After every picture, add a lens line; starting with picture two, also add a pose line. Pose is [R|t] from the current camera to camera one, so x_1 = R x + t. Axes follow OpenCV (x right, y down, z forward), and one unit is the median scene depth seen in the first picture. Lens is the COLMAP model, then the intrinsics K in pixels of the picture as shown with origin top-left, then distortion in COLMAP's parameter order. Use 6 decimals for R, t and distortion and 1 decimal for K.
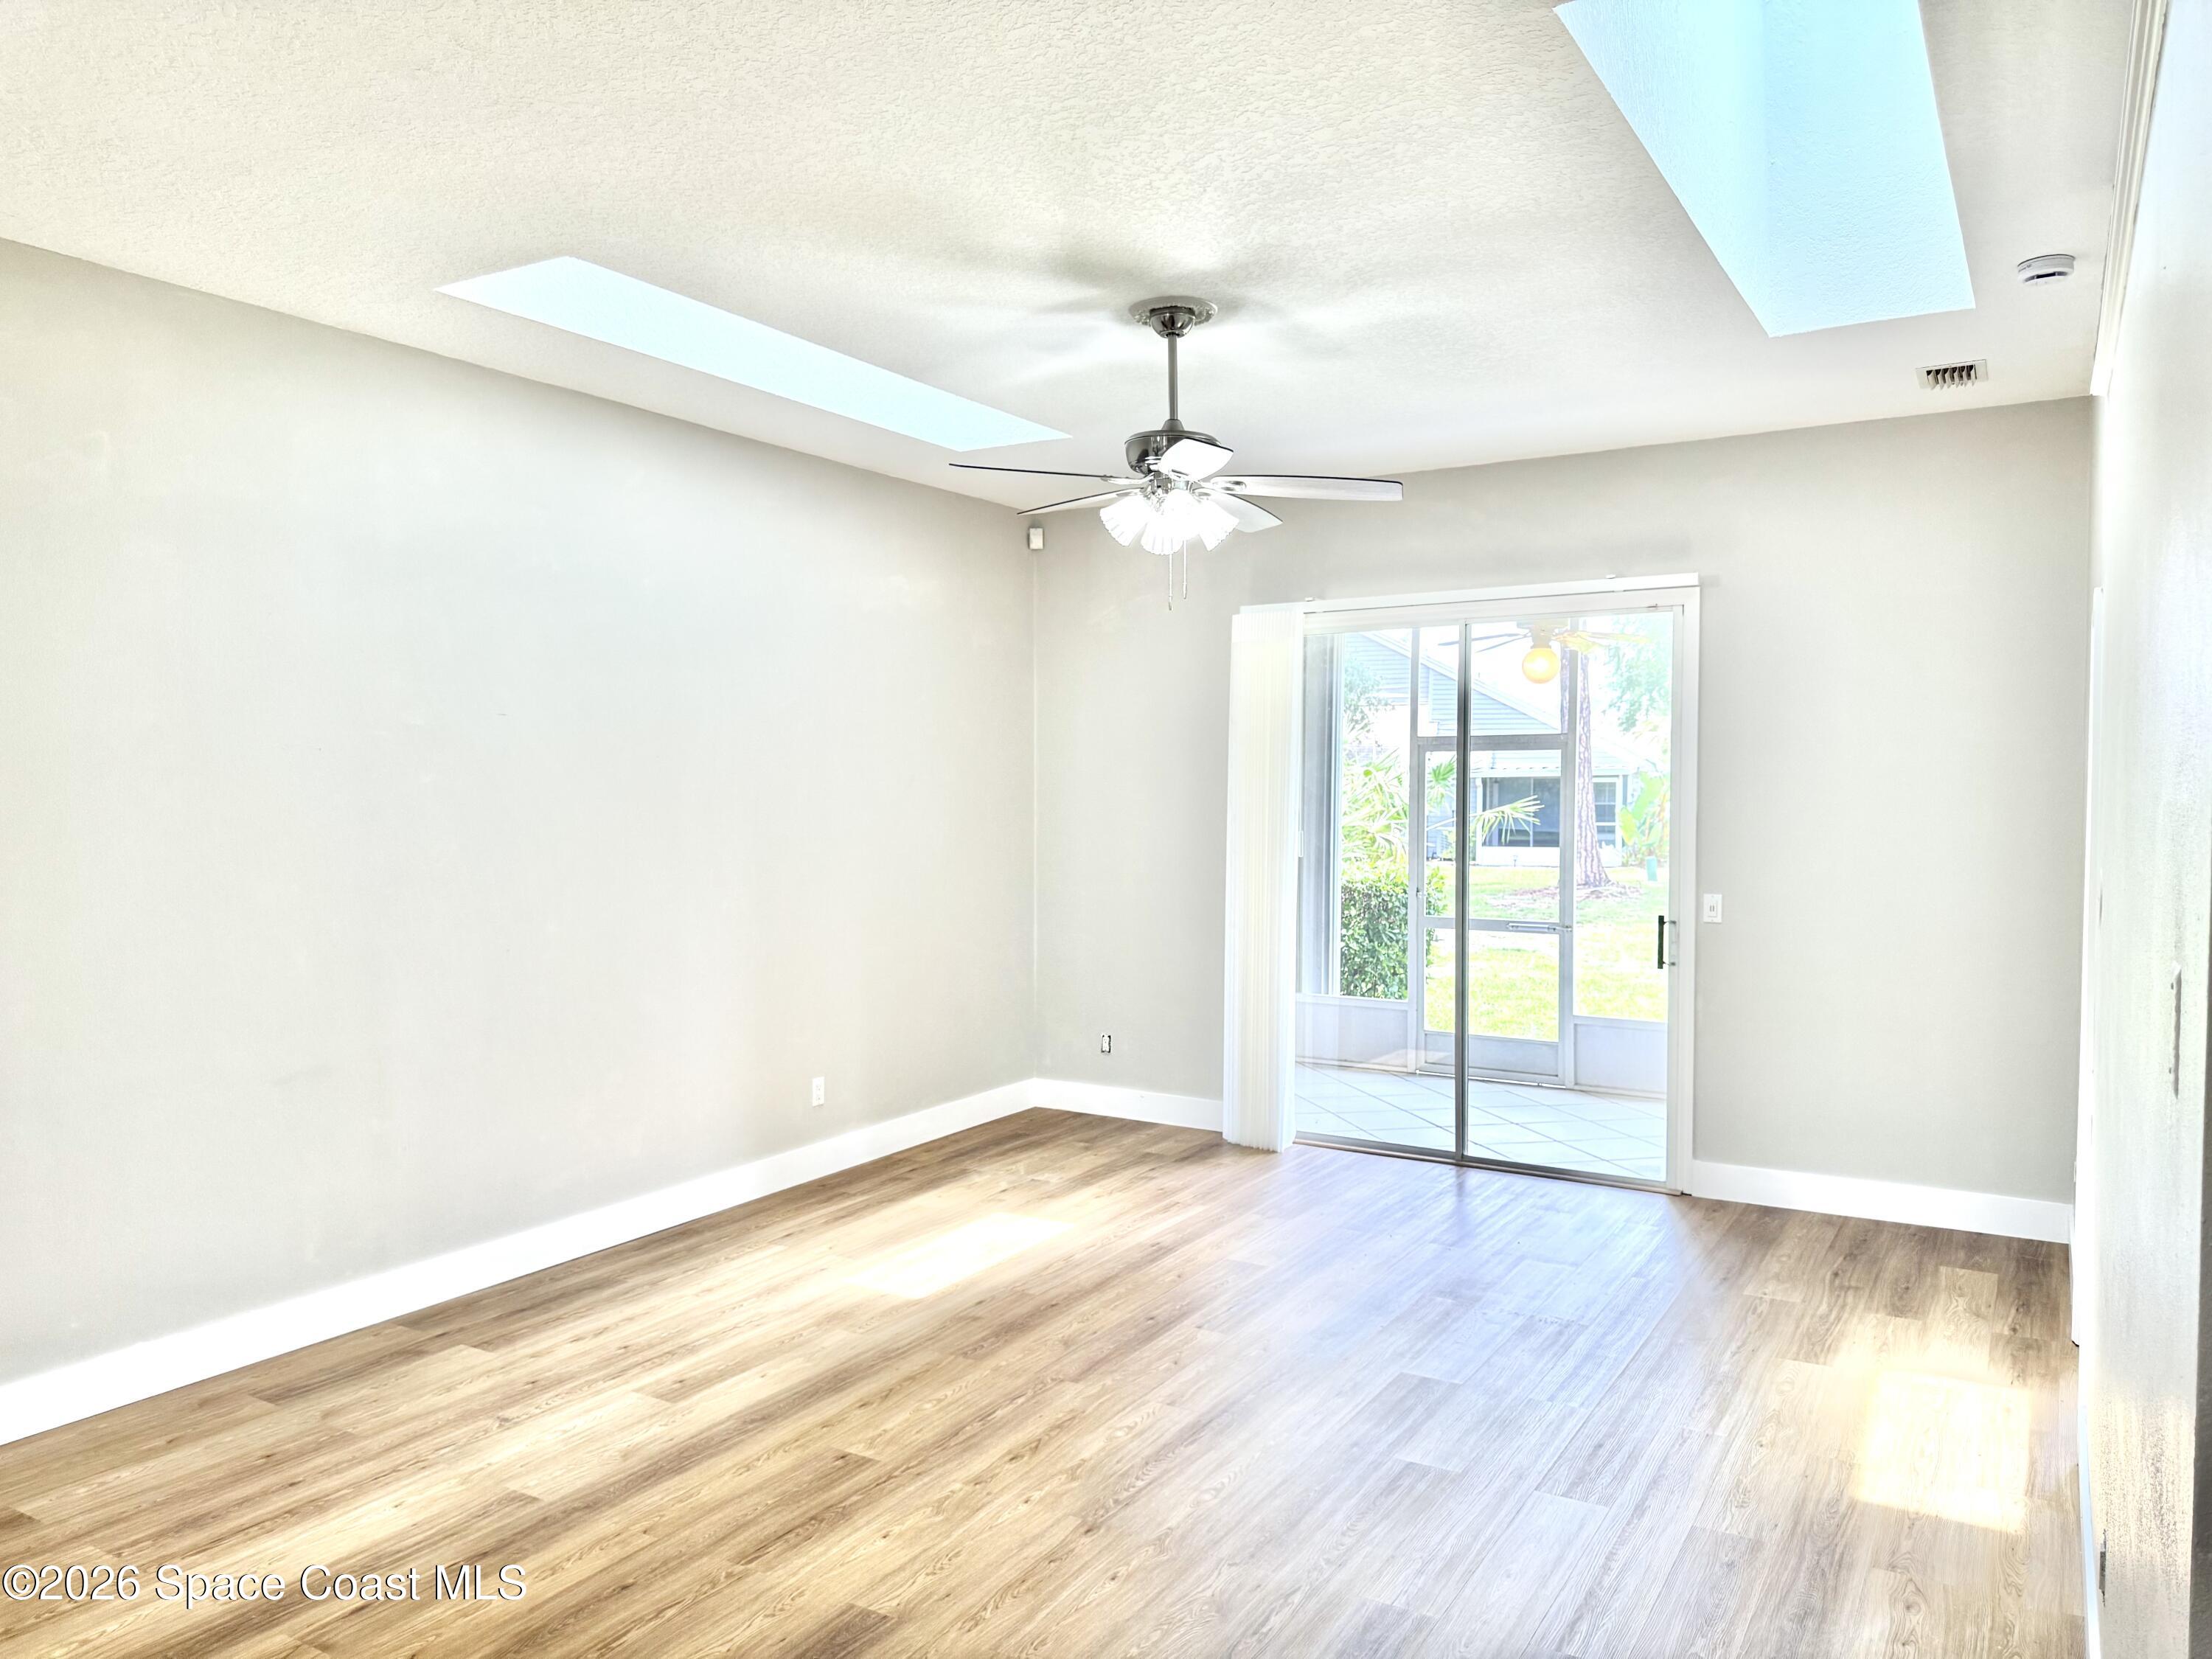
lens RADIAL K [[1558.6, 0, 1094.9], [0, 1558.6, 827.6], [0, 0, 1]] dist [0.076741, -0.096476]
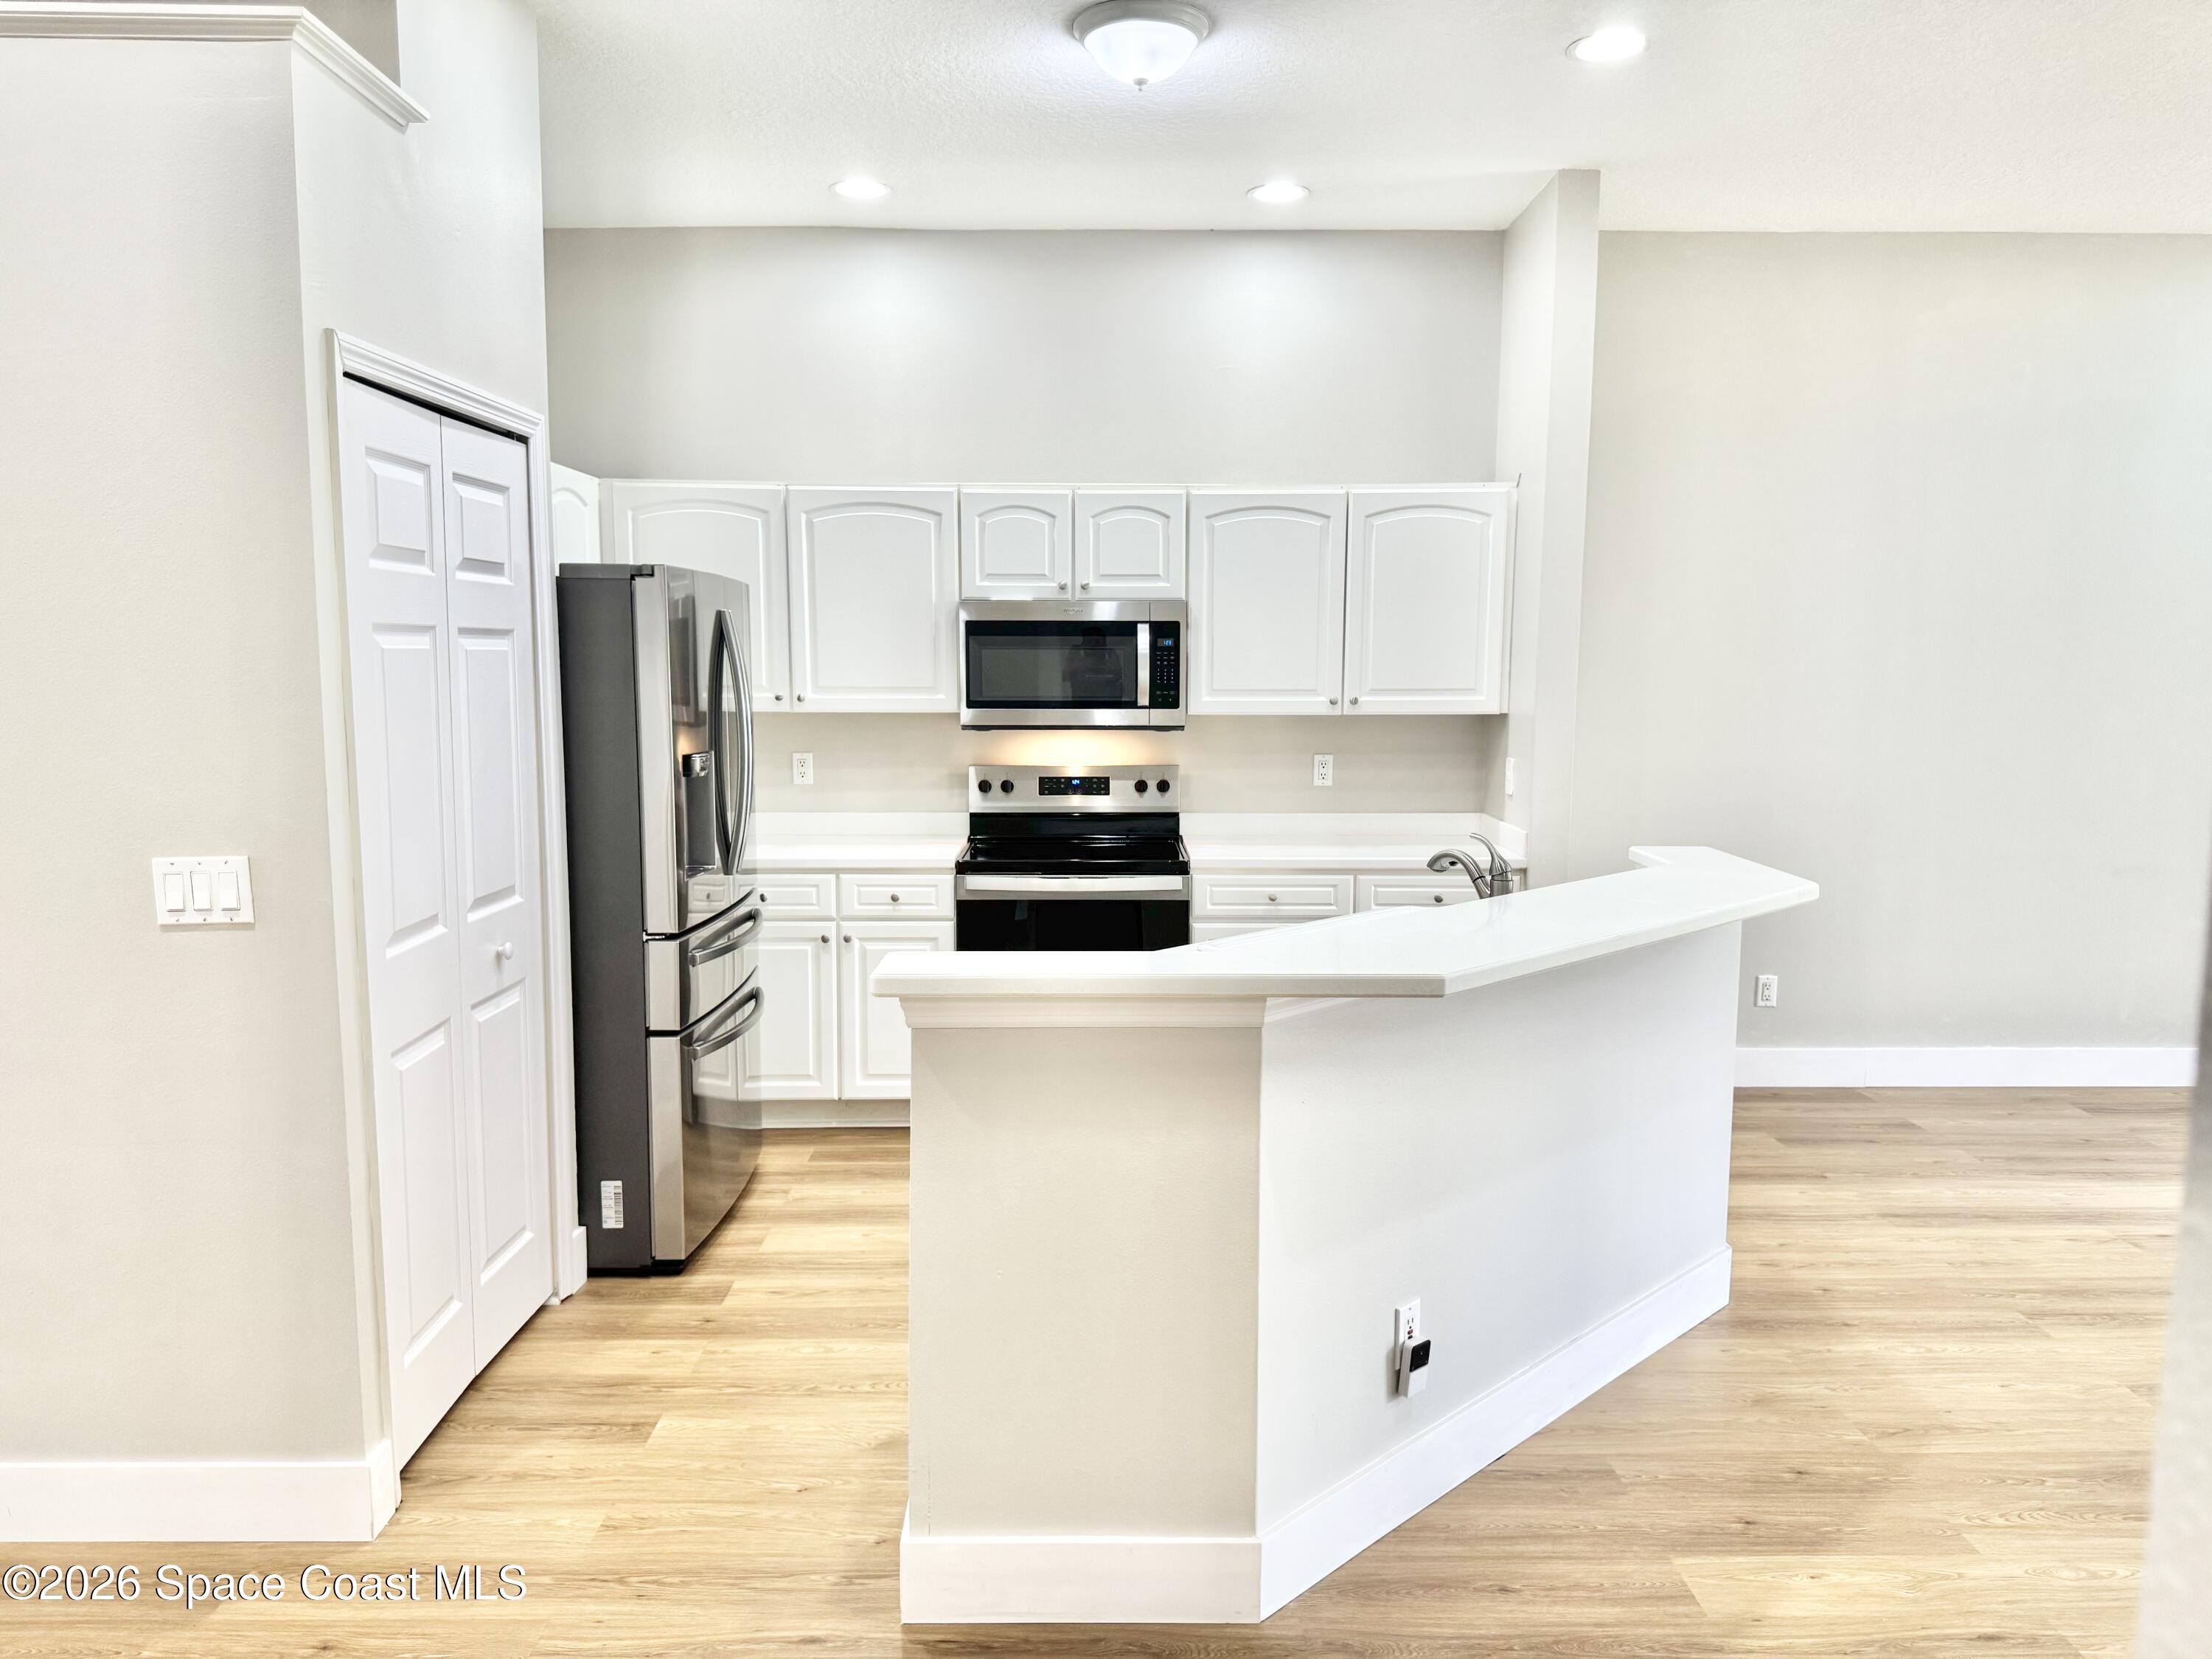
lens RADIAL K [[1558.6, 0, 1105.2], [0, 1558.6, 839.3], [0, 0, 1]] dist [0.076741, -0.096476]
pose [[0.526604, 0.102031, -0.843965, 0.105362], [-0.029153, 0.994355, 0.102022, 0.028818], [0.849611, -0.029120, 0.526606, -0.300309]]
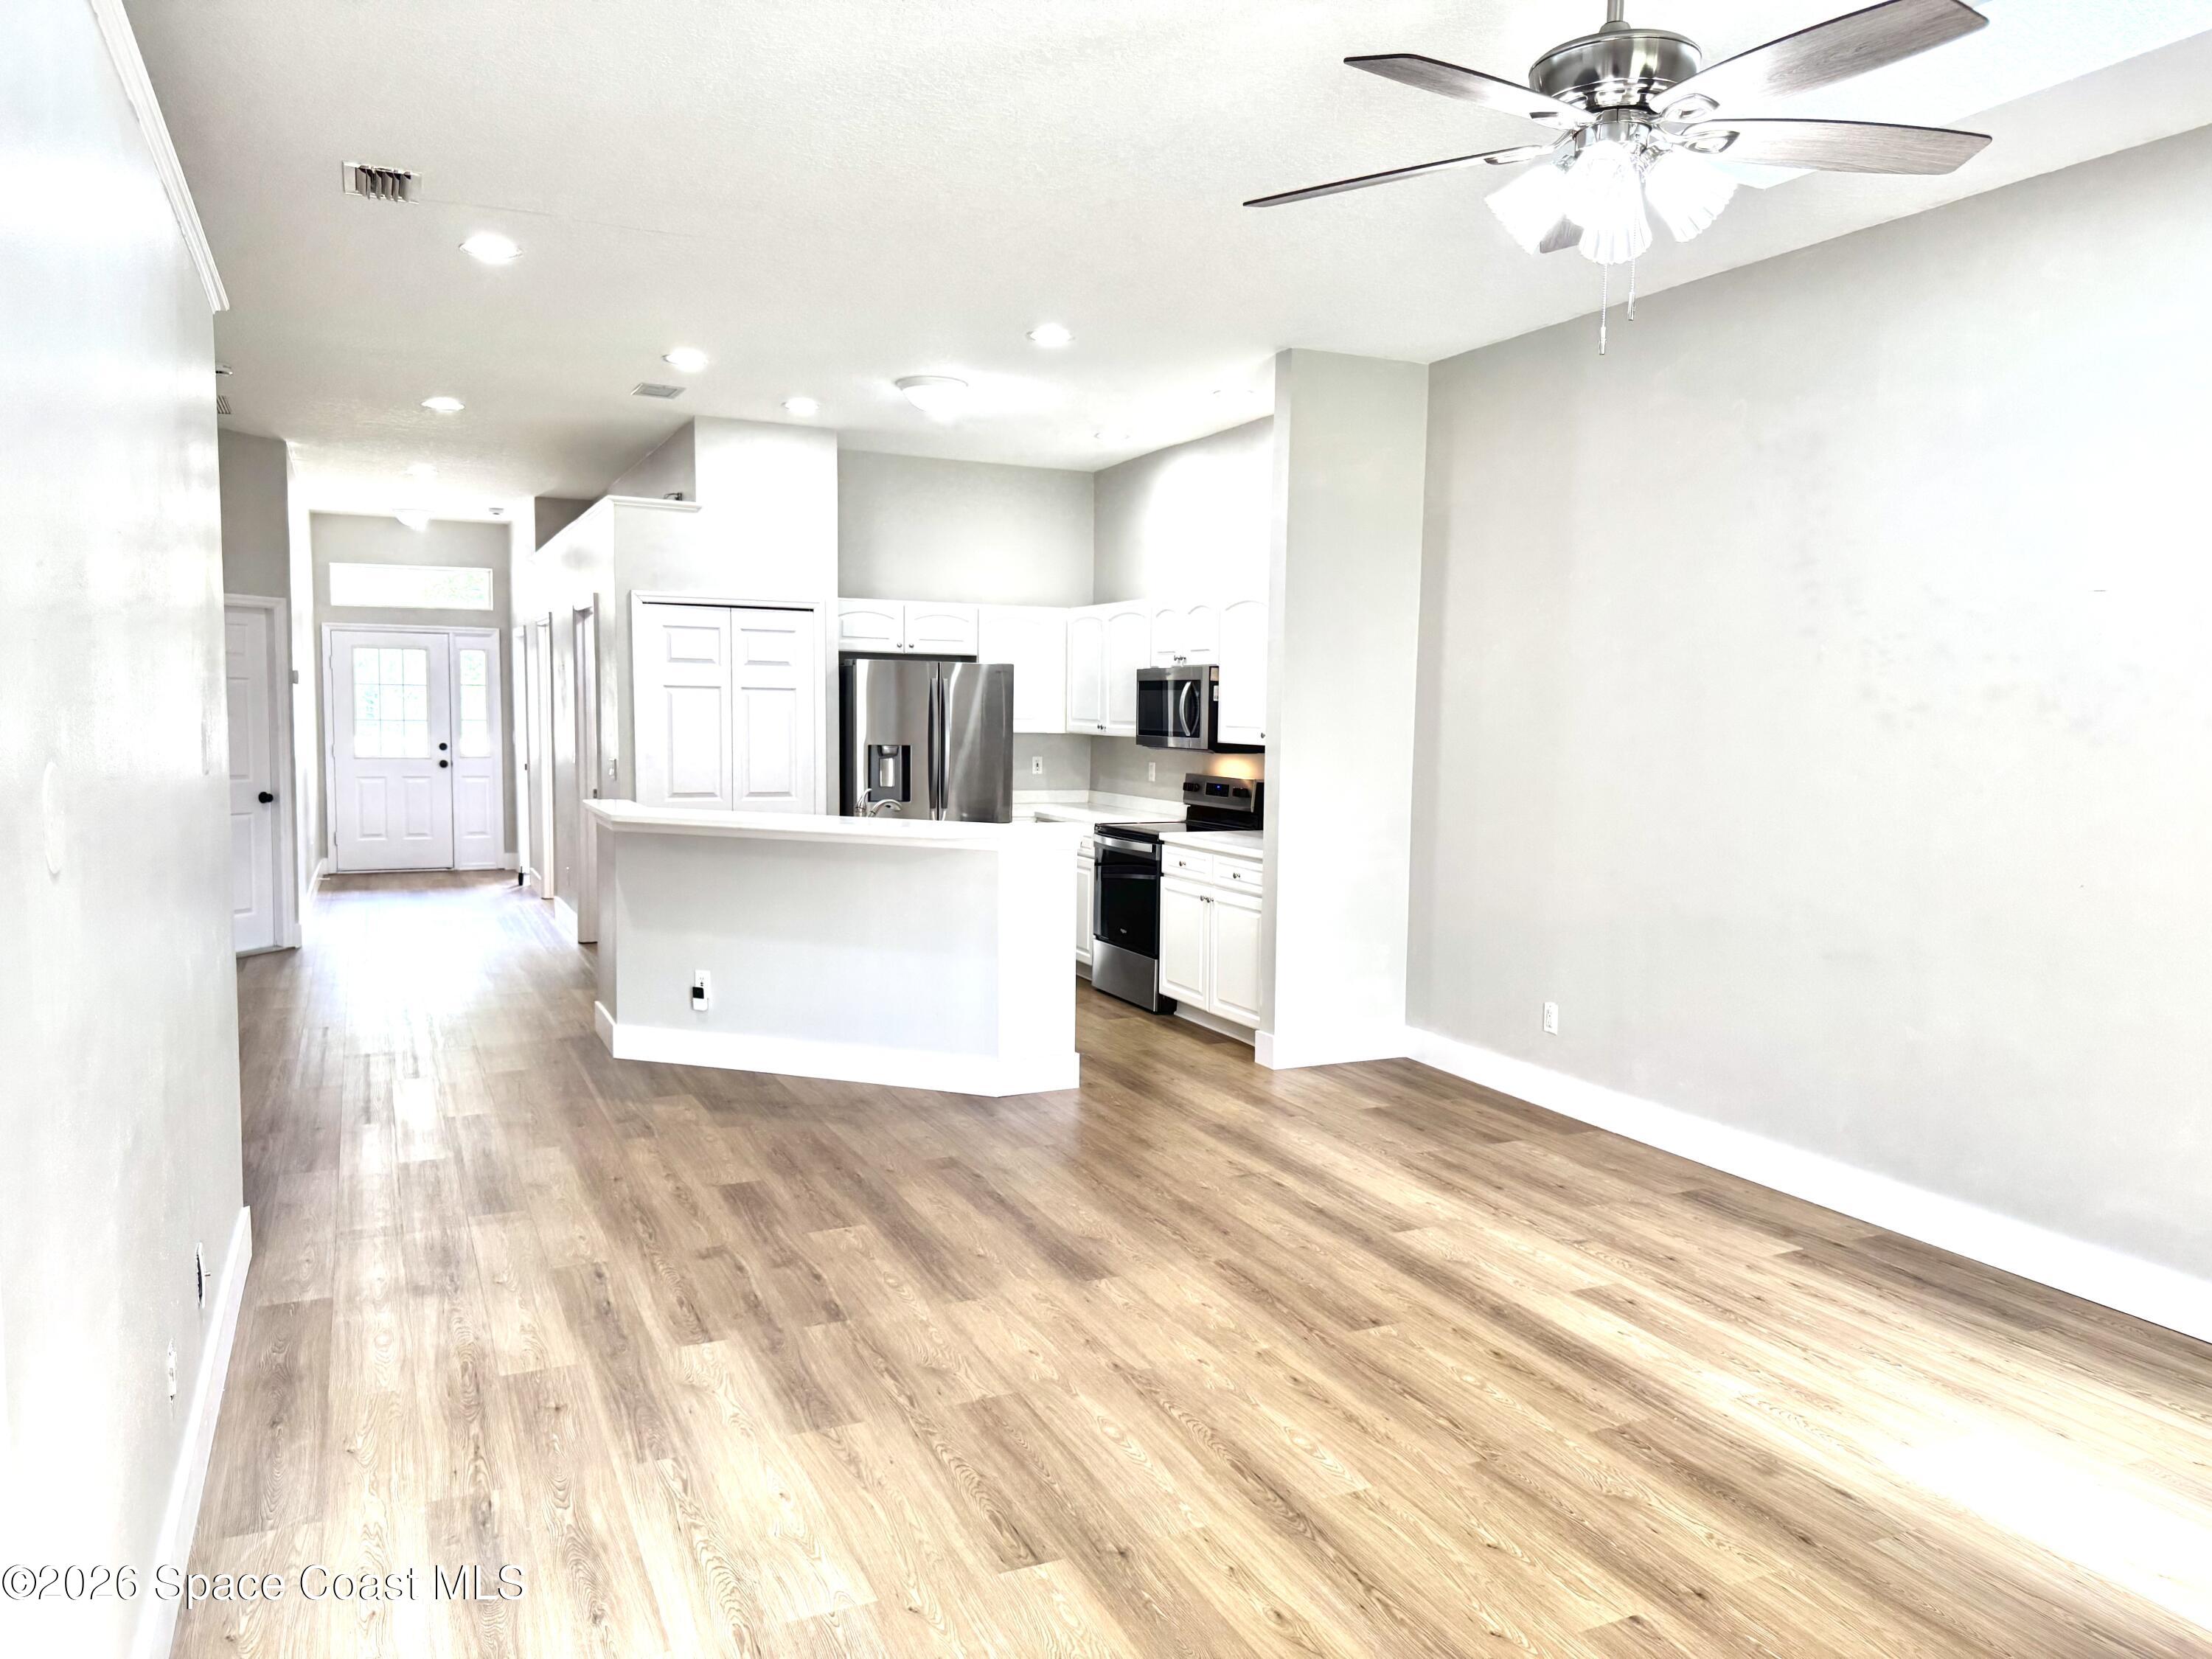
lens RADIAL K [[1558.6, 0, 1099.0], [0, 1558.6, 803.7], [0, 0, 1]] dist [0.076741, -0.096476]
pose [[-0.558489, 0.048306, -0.828104, 0.603611], [-0.036841, 0.995873, 0.082939, -0.013374], [0.828693, 0.076828, -0.554405, 1.084452]]
